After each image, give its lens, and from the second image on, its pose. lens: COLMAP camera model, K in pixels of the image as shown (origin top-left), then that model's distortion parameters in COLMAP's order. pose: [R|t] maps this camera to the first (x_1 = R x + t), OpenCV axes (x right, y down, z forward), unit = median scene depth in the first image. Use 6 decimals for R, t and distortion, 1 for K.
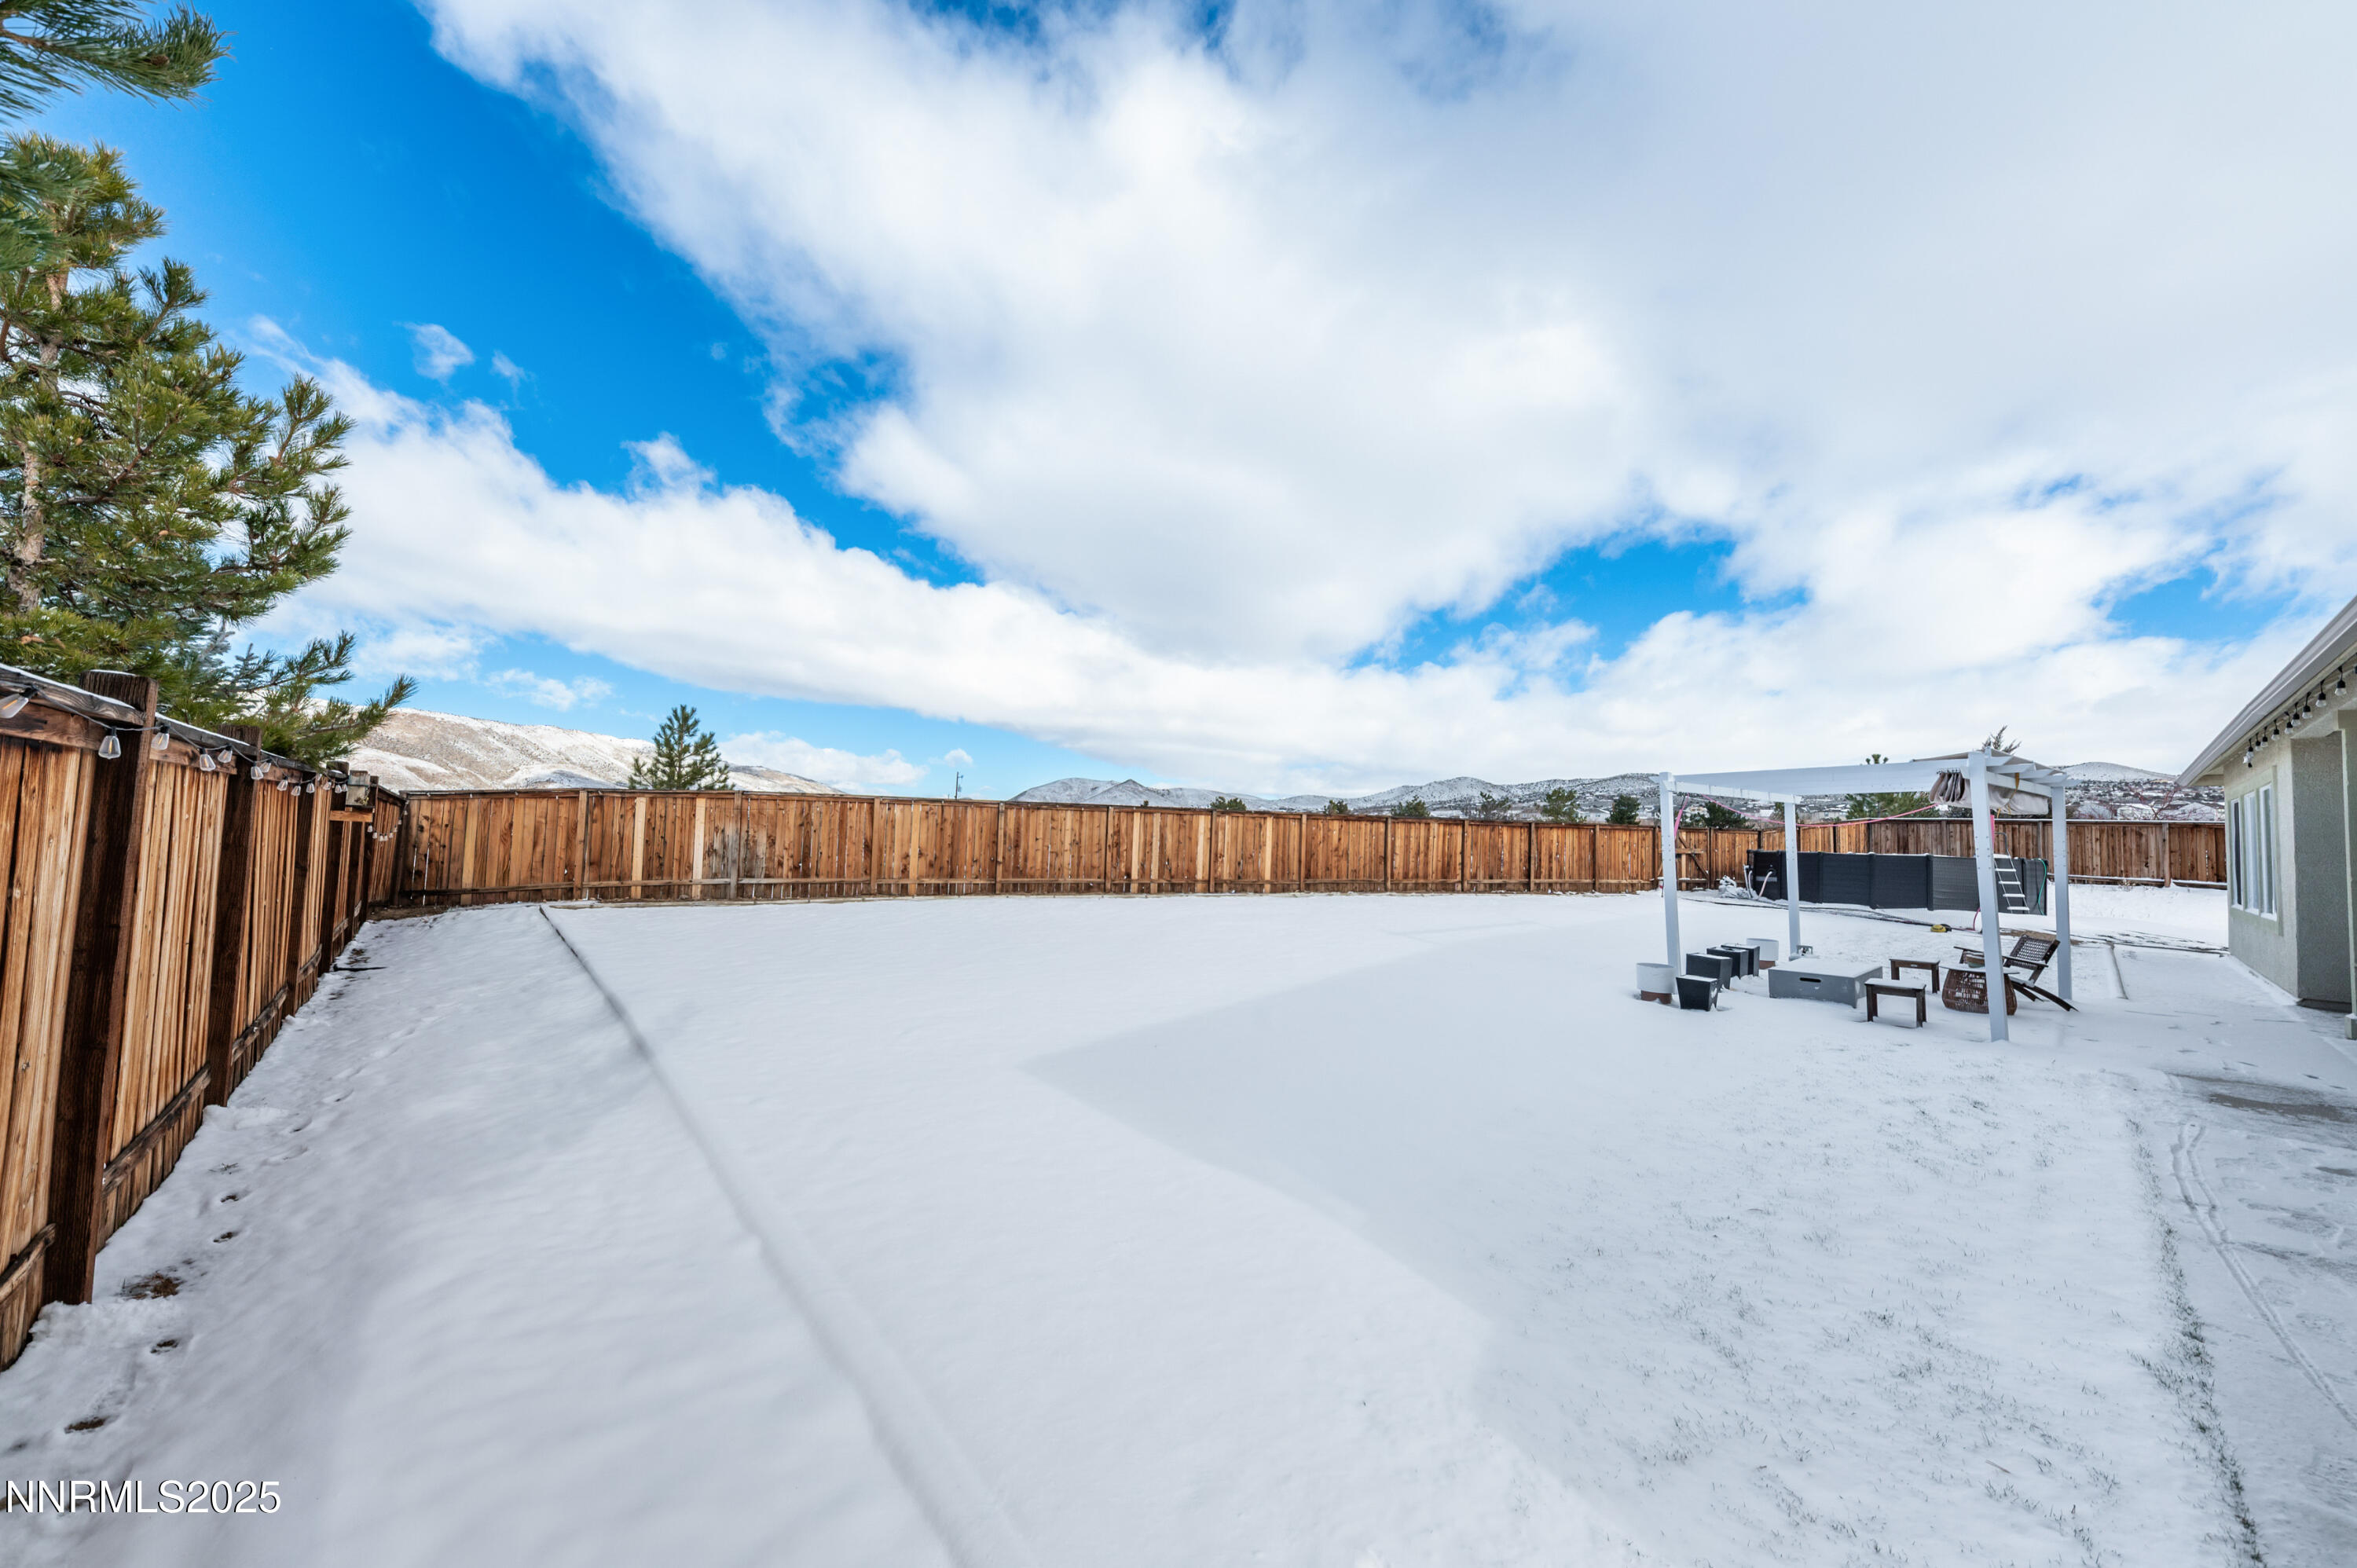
lens RADIAL K [[823.5, 0, 1178.5], [0, 823.5, 784.0], [0, 0, 1]] dist [-0.000114, -0.000004]
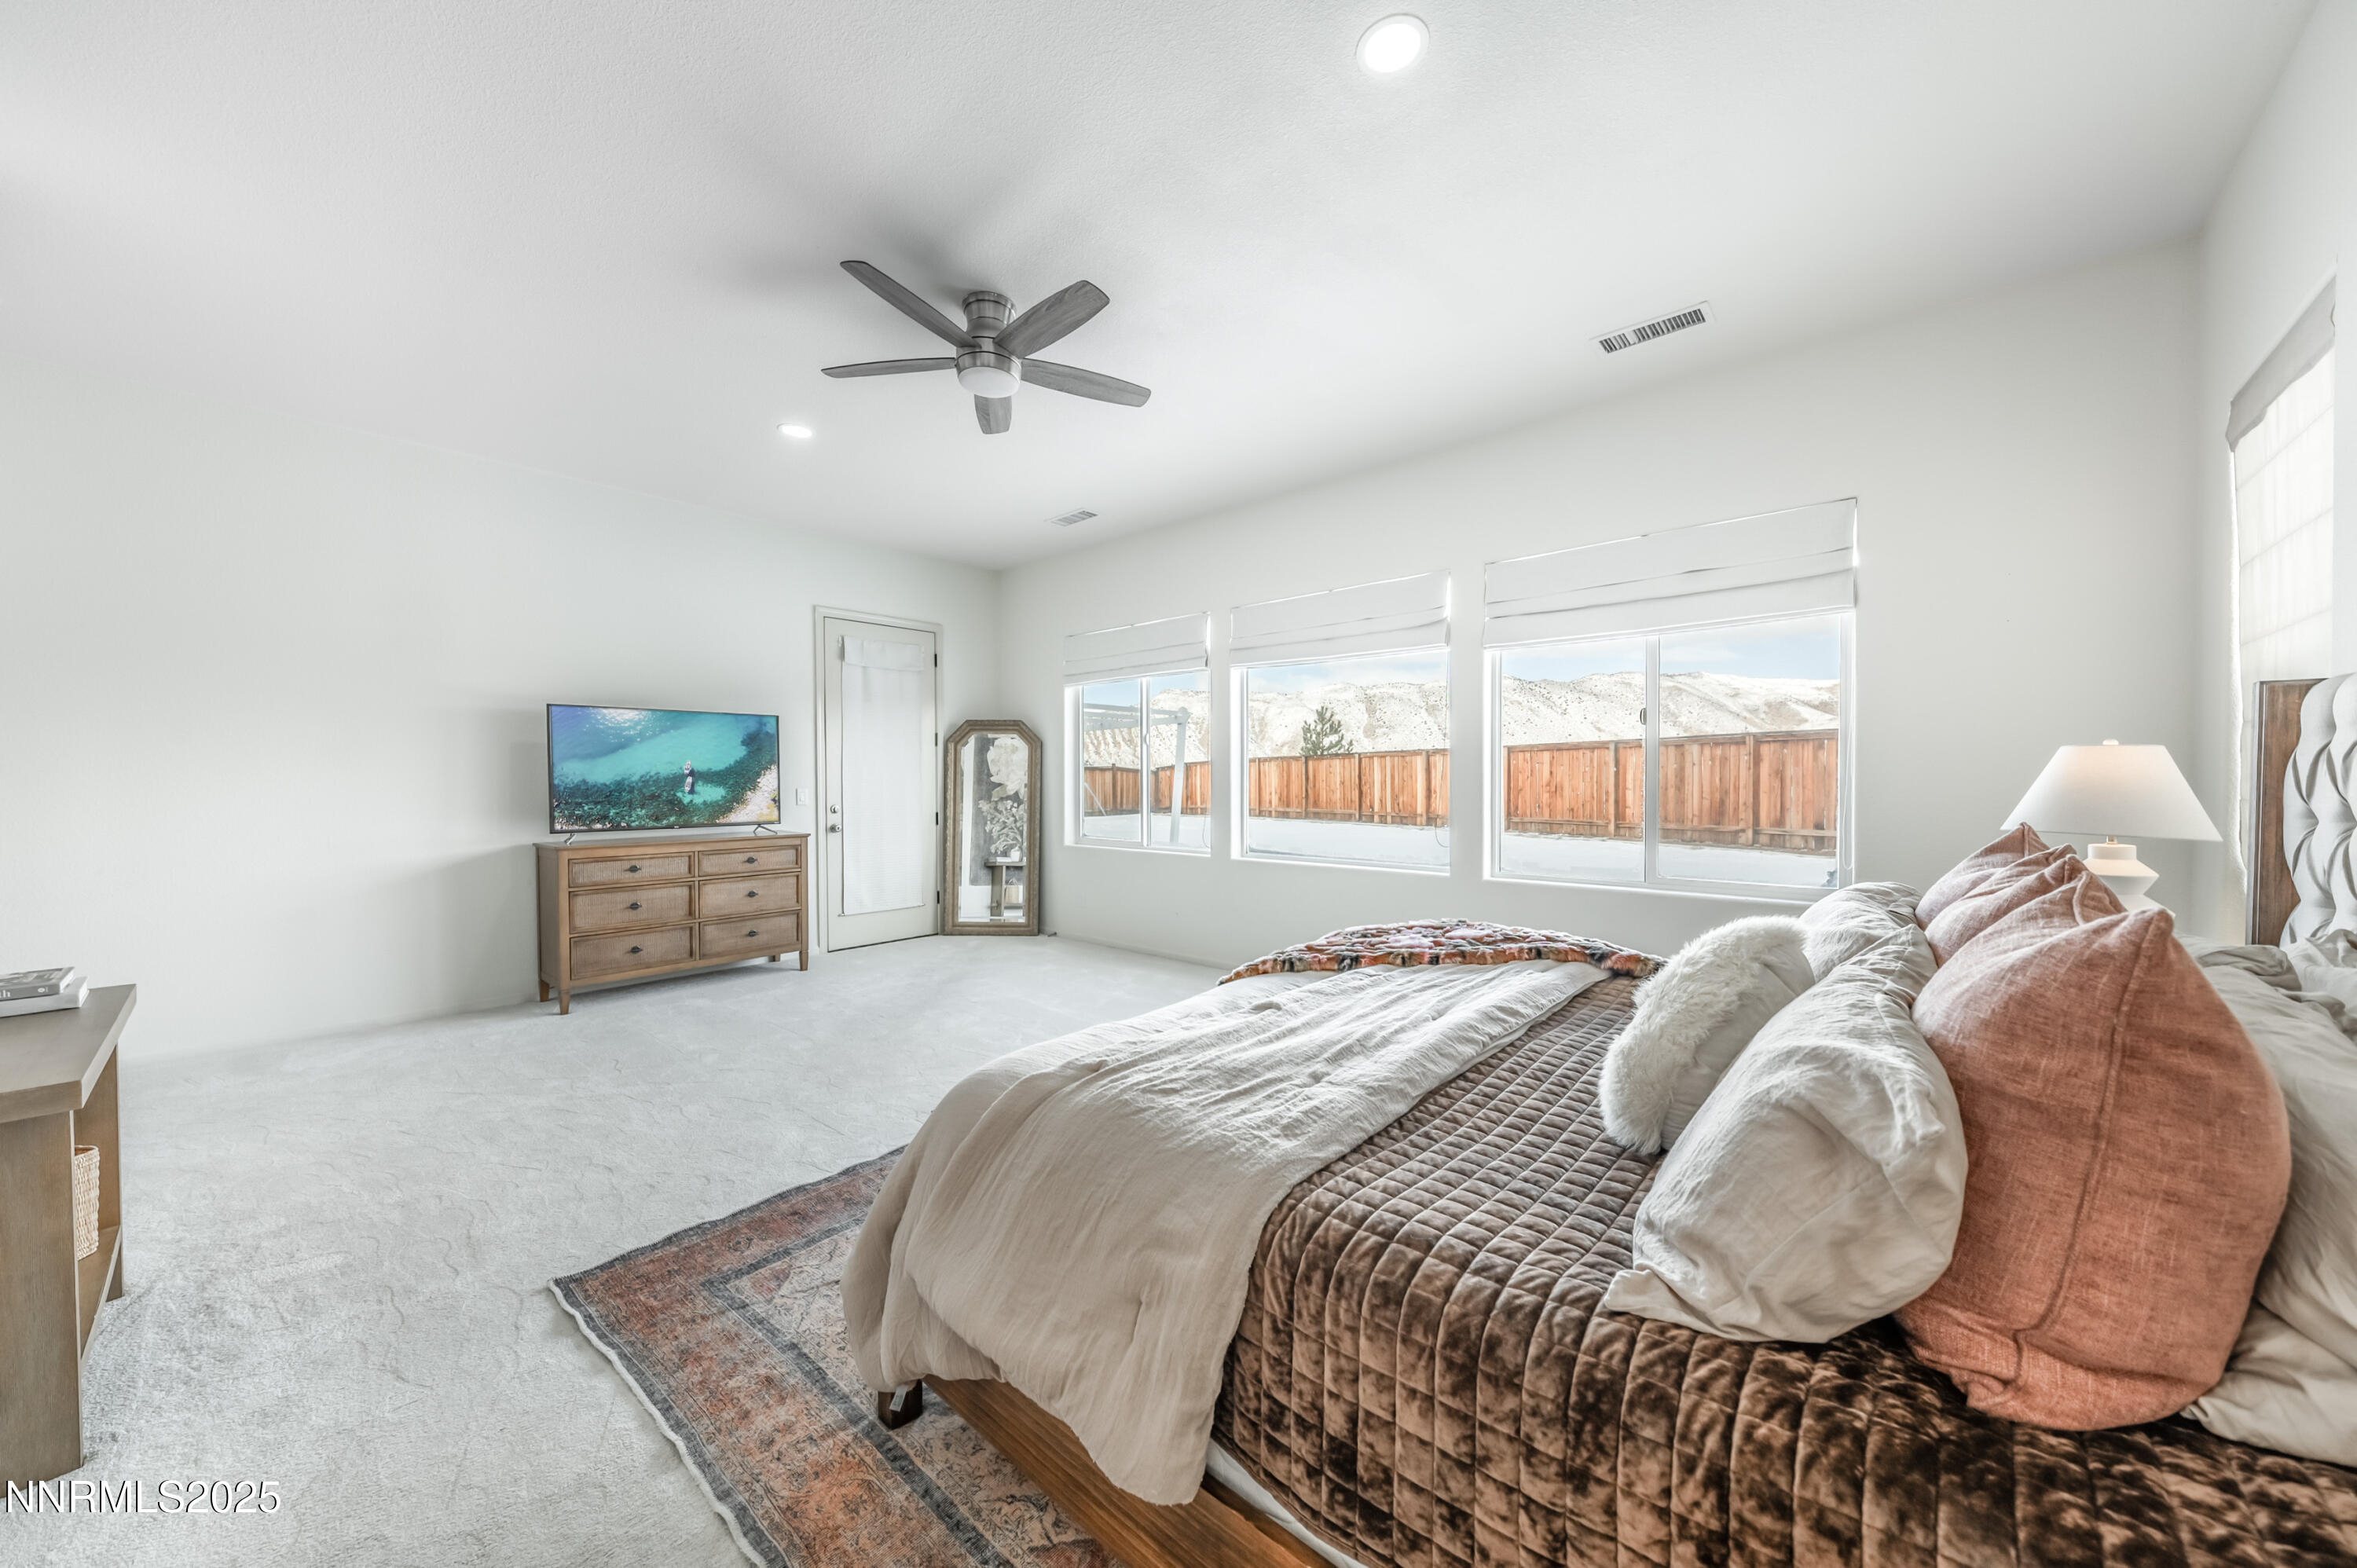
lens RADIAL K [[823.5, 0, 1178.5], [0, 823.5, 784.0], [0, 0, 1]] dist [-0.000114, -0.000004]
pose [[0.144099, -0.024032, -0.989271, 0.947533], [0.061577, 0.997985, -0.015274, 0.064204], [0.987646, -0.058716, 0.145289, 0.454334]]
